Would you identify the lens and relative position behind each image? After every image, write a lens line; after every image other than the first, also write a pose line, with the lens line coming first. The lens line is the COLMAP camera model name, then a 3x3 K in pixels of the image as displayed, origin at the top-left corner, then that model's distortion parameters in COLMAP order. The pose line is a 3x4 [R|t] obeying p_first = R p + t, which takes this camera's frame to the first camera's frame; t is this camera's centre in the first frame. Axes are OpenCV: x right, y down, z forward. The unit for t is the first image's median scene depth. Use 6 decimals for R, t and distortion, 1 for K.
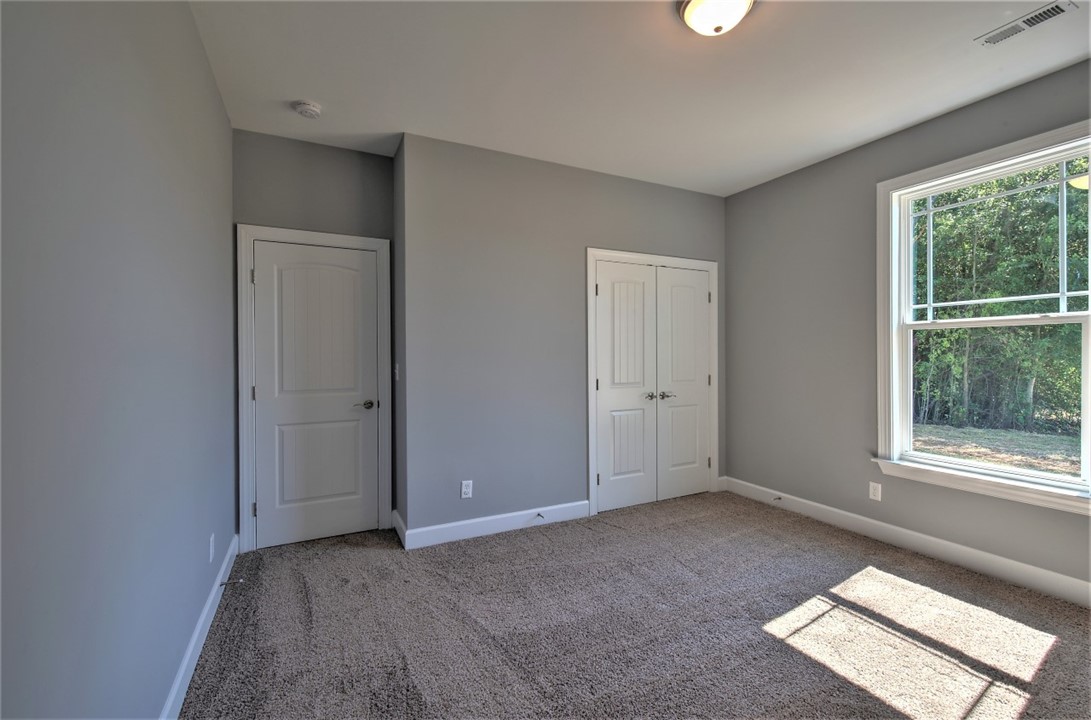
lens RADIAL K [[466.9, 0, 547.8], [0, 466.9, 357.3], [0, 0, 1]] dist [0.004534, -0.003507]
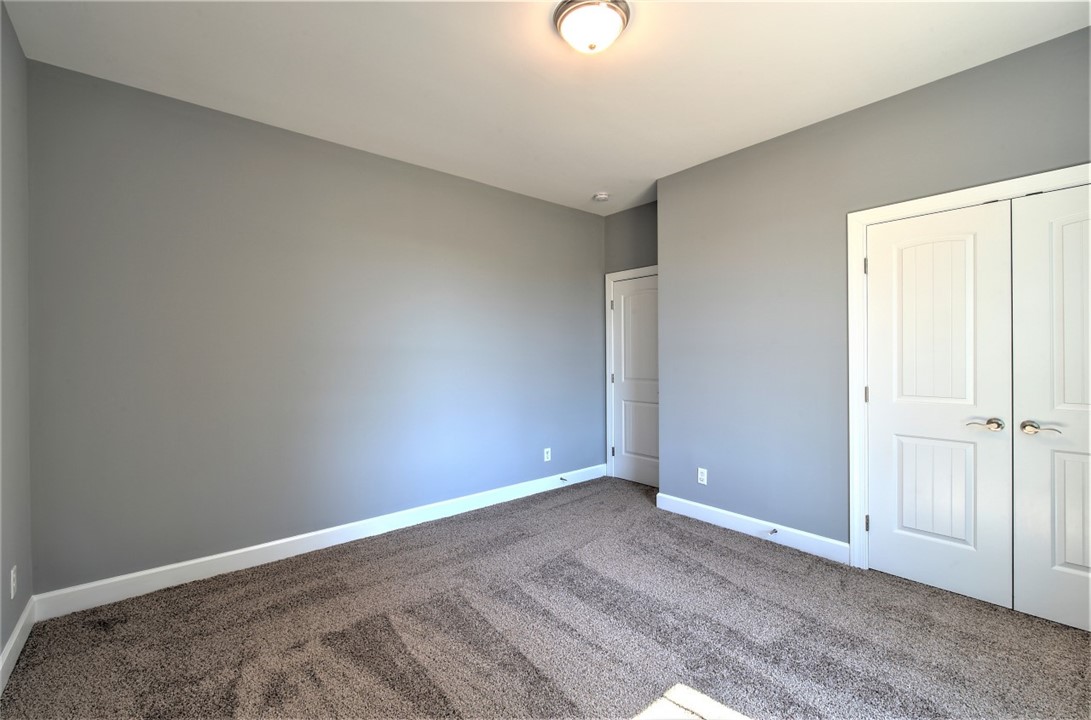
lens RADIAL K [[465.2, 0, 547.5], [0, 465.2, 357.0], [0, 0, 1]] dist [0.004056, -0.003677]
pose [[0.236578, 0.008188, -0.971578, 0.818138], [-0.000016, 0.999965, 0.008424, -0.008598], [0.971613, -0.001978, 0.236570, 0.390765]]
